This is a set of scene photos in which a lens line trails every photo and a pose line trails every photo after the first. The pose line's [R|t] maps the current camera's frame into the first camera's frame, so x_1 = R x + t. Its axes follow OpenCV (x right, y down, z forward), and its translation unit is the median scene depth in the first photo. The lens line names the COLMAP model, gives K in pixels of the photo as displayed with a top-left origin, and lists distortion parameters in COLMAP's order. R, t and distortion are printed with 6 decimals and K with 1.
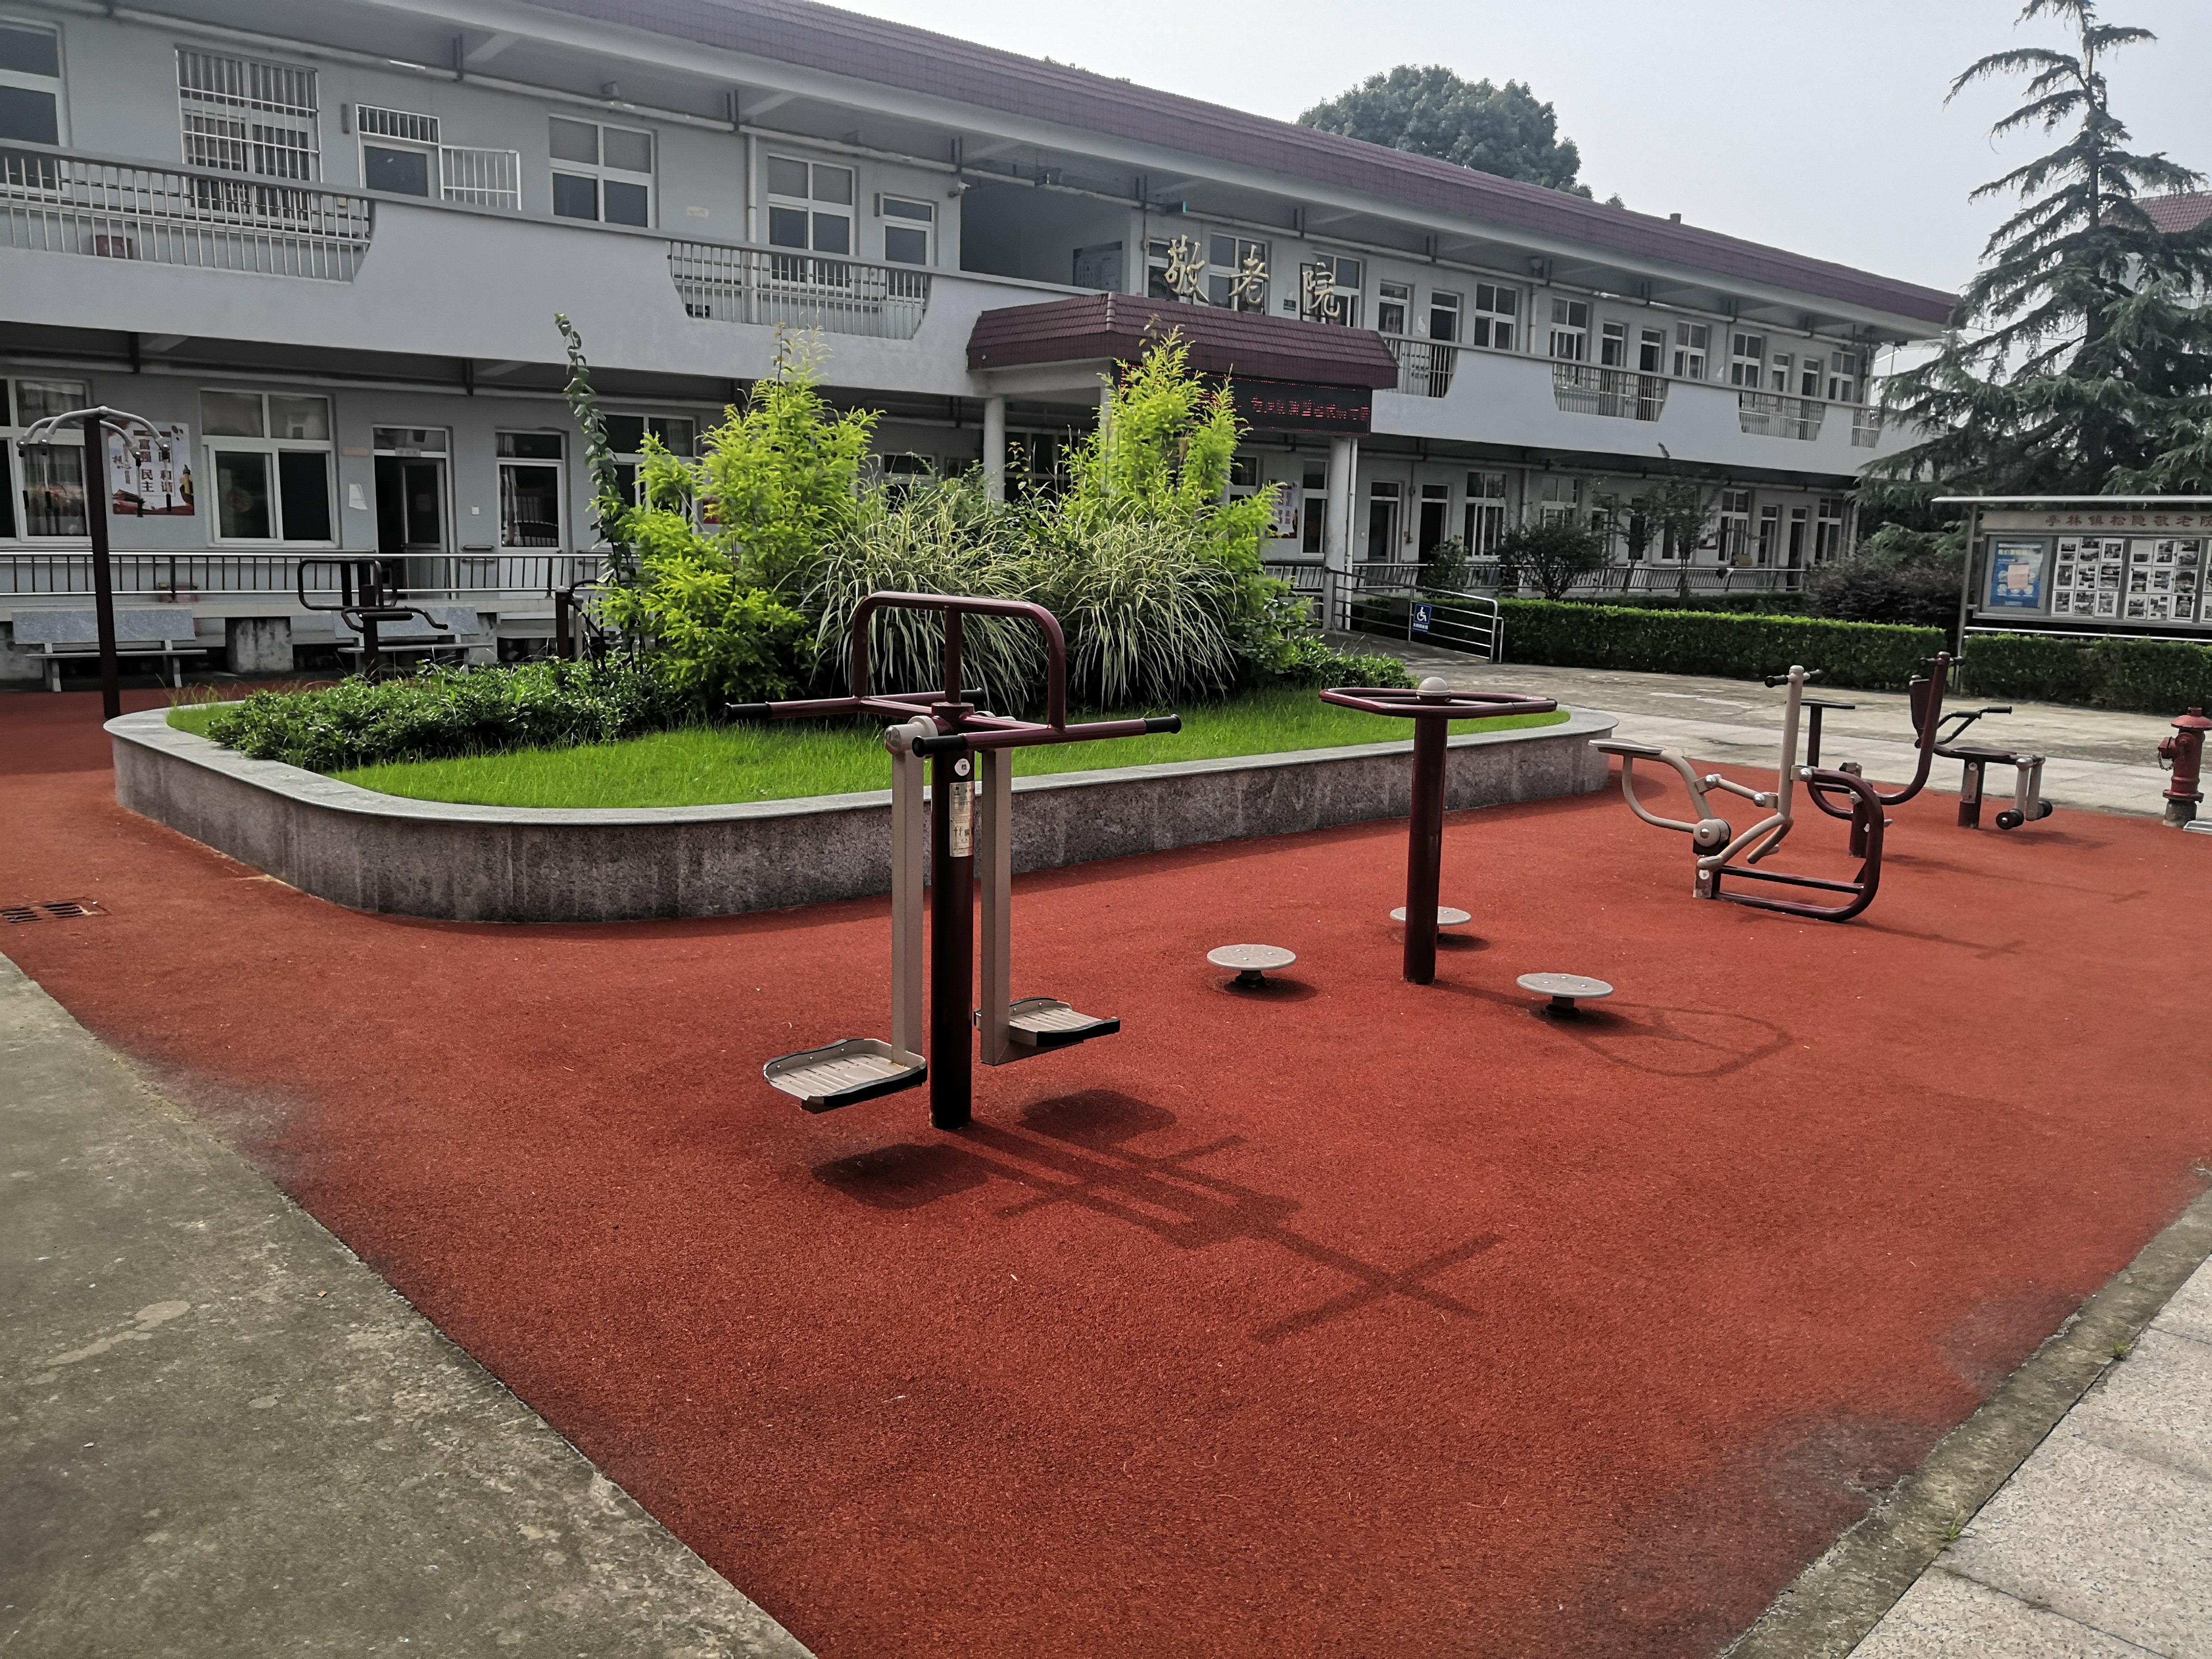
lens RADIAL K [[1757.6, 0, 1110.6], [0, 1757.6, 829.8], [0, 0, 1]] dist [-0.034967, 0.035927]
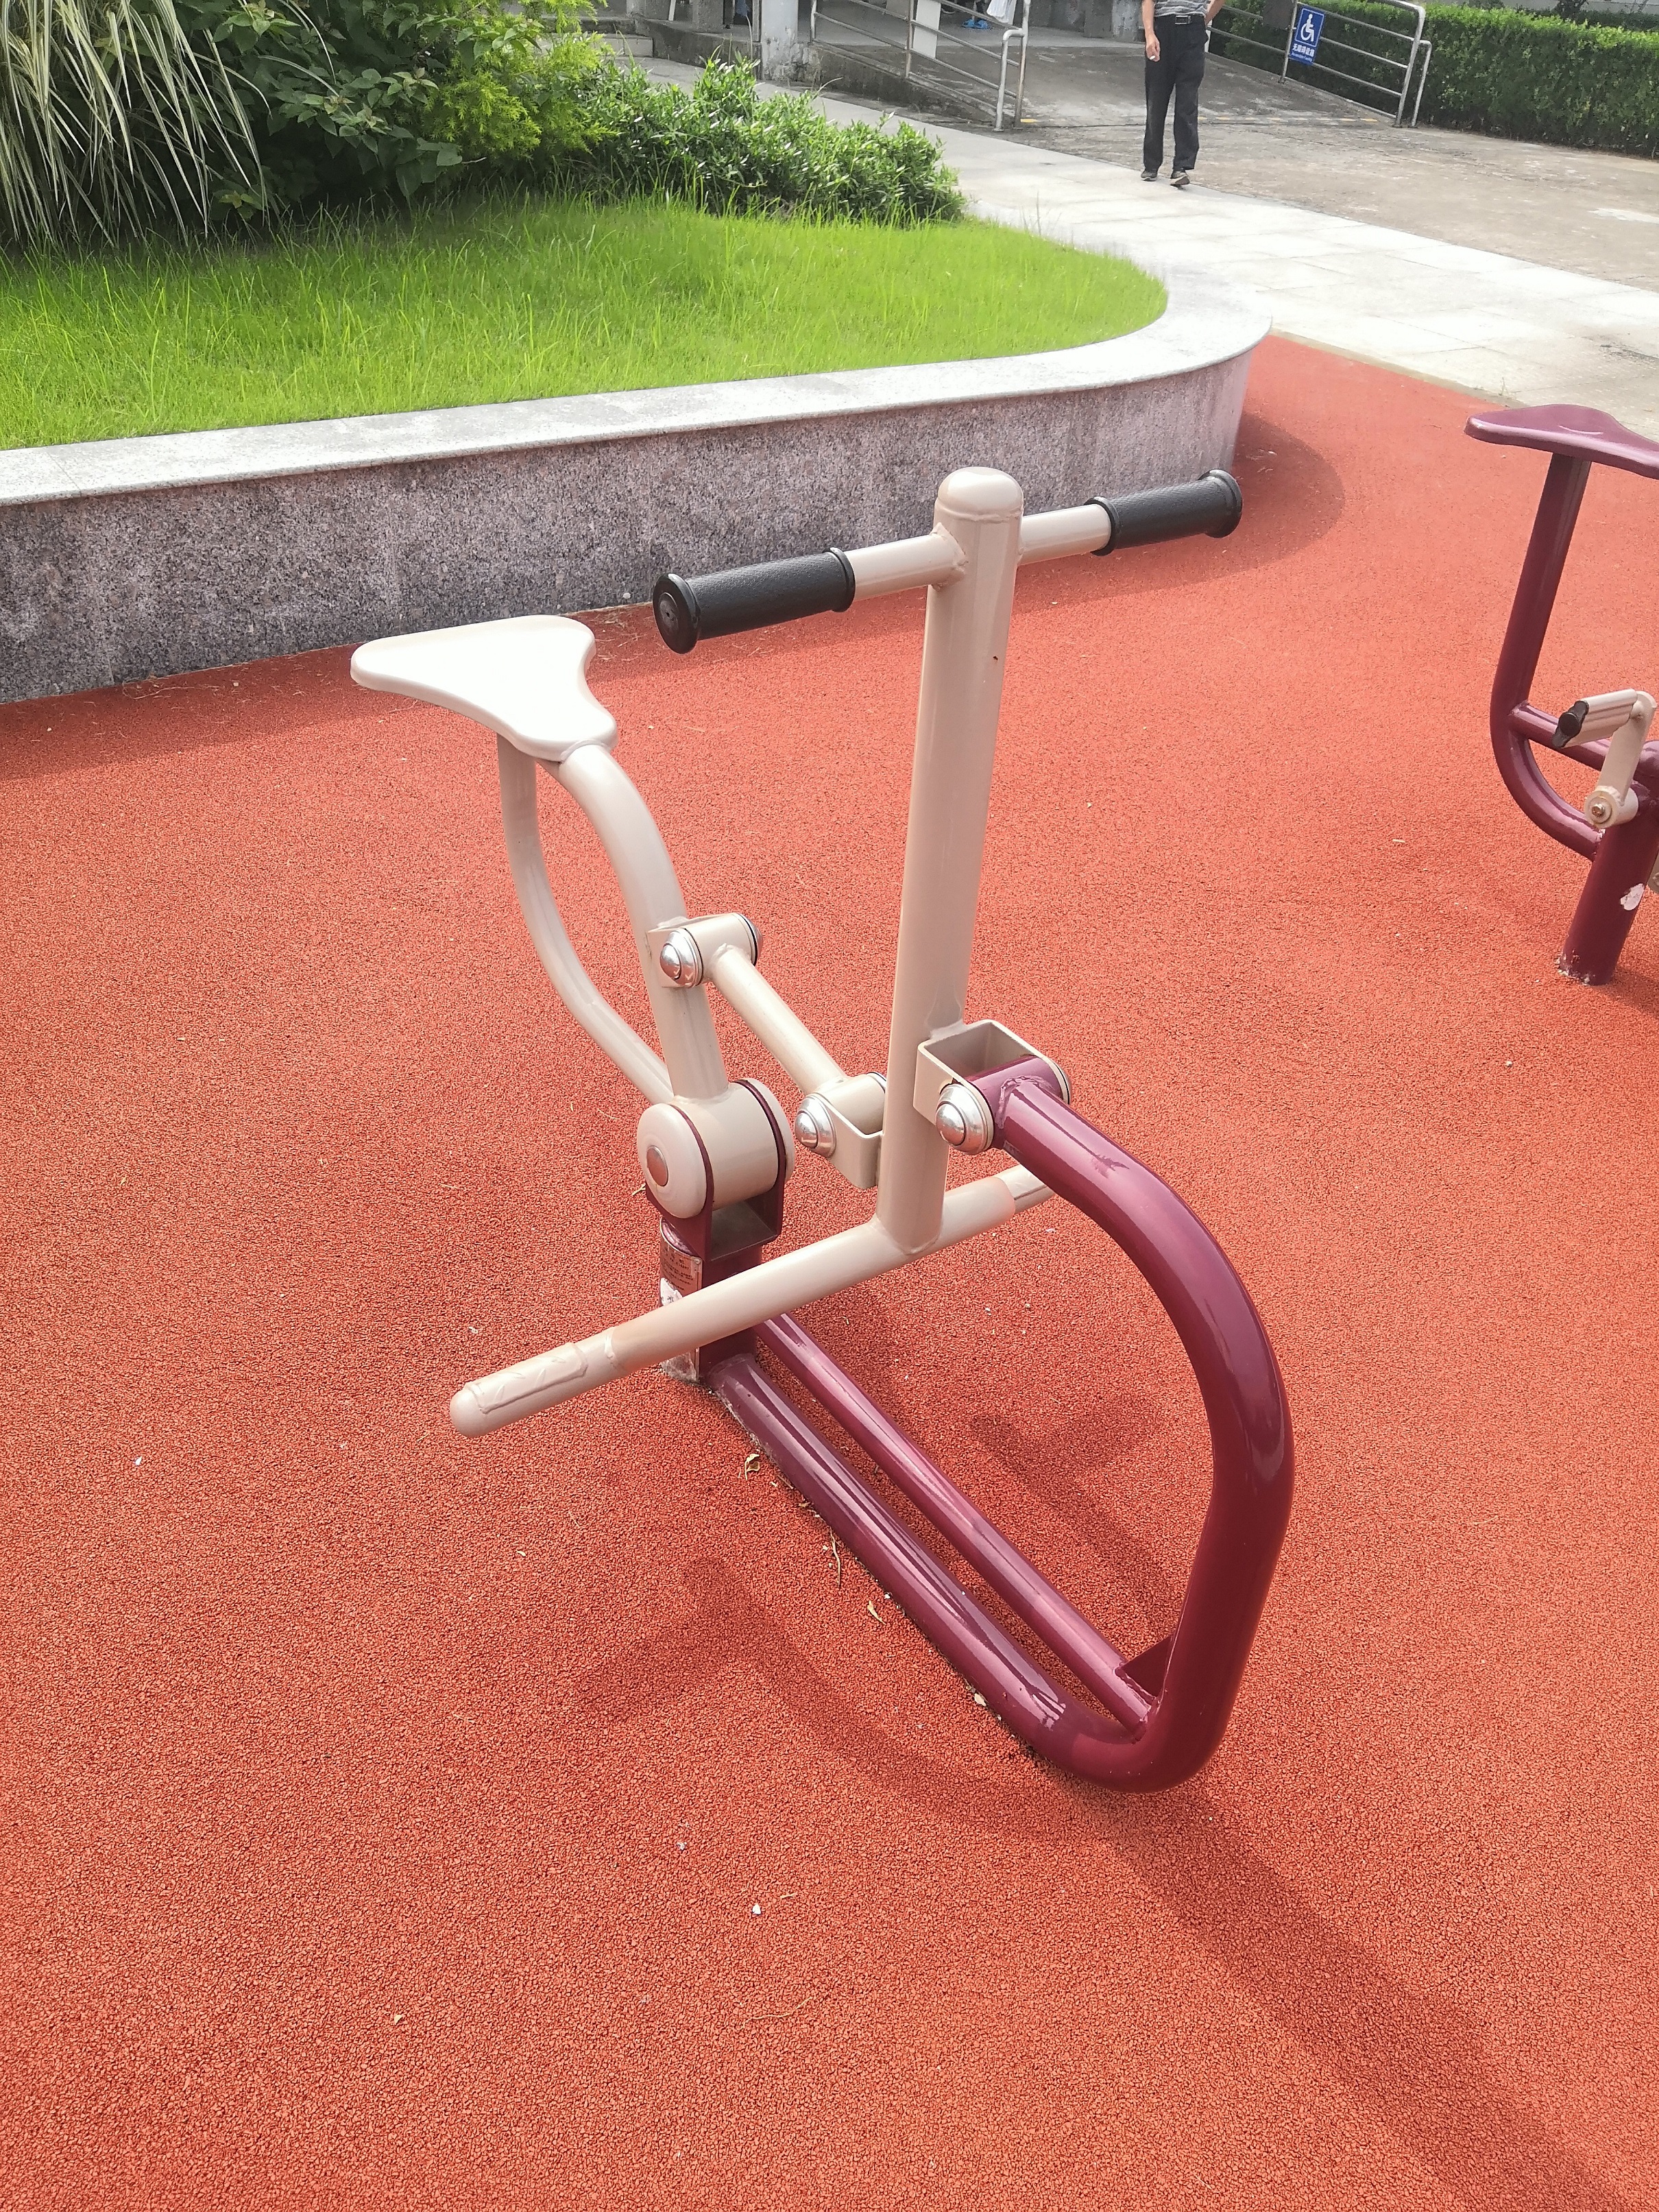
lens RADIAL K [[1757.4, 0, 887.2], [0, 1757.4, 1116.0], [0, 0, 1]] dist [-0.034967, 0.035927]
pose [[0.989825, 0.109675, -0.090652, 0.279856], [-0.059961, 0.899269, 0.433266, -0.076275], [0.129039, -0.423422, 0.896696, 0.578305]]
